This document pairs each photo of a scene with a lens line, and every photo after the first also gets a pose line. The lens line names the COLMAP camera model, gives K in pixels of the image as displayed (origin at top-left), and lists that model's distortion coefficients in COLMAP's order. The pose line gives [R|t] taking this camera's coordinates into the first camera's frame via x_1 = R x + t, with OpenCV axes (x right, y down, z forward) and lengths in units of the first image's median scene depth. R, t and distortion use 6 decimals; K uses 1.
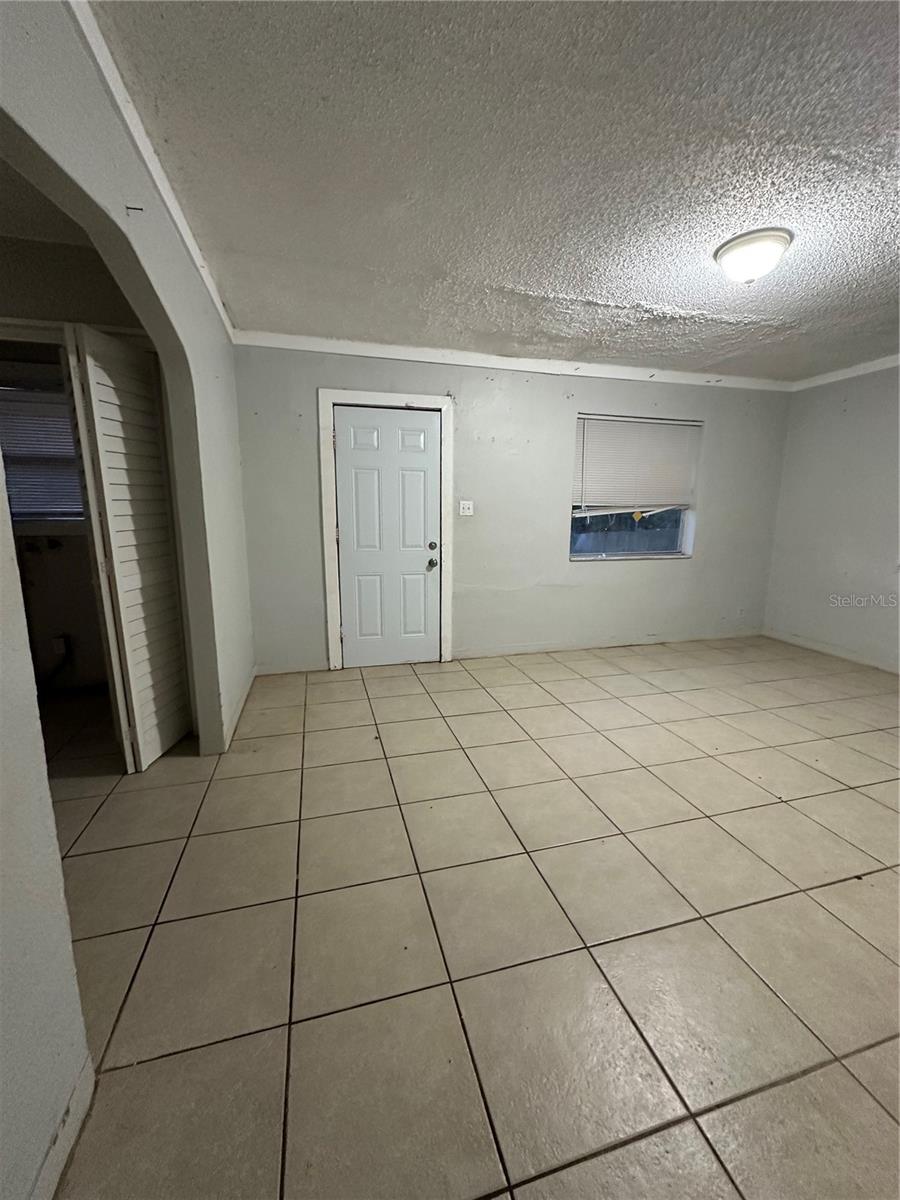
lens RADIAL K [[477.2, 0, 450.0], [0, 477.2, 600.0], [0, 0, 1]] dist [-0.002353, -0.000178]
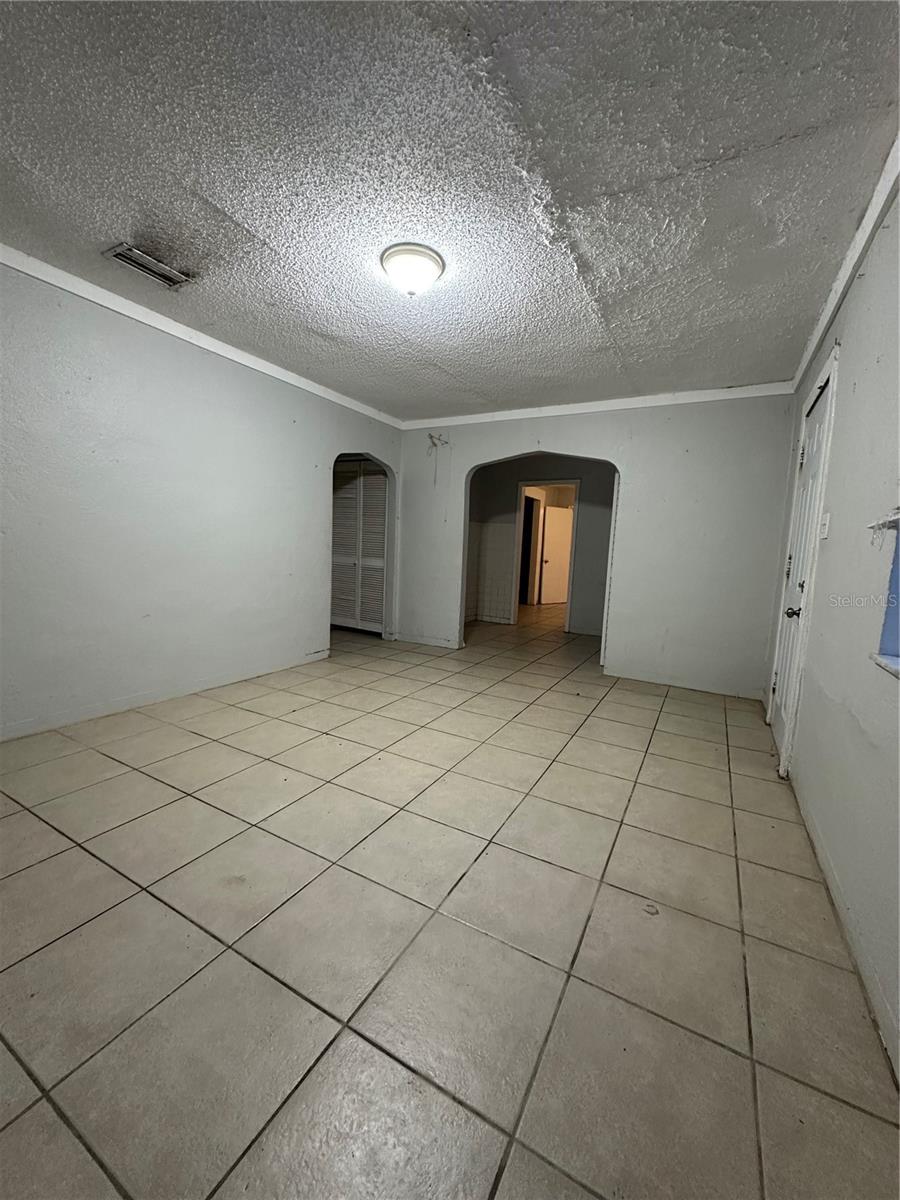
lens RADIAL K [[477.2, 0, 450.0], [0, 477.2, 600.0], [0, 0, 1]] dist [-0.002353, -0.000178]
pose [[-0.696119, 0.044438, -0.716550, 1.019874], [-0.182334, 0.954413, 0.236325, -0.219574], [0.694387, 0.295162, -0.656282, 1.470351]]
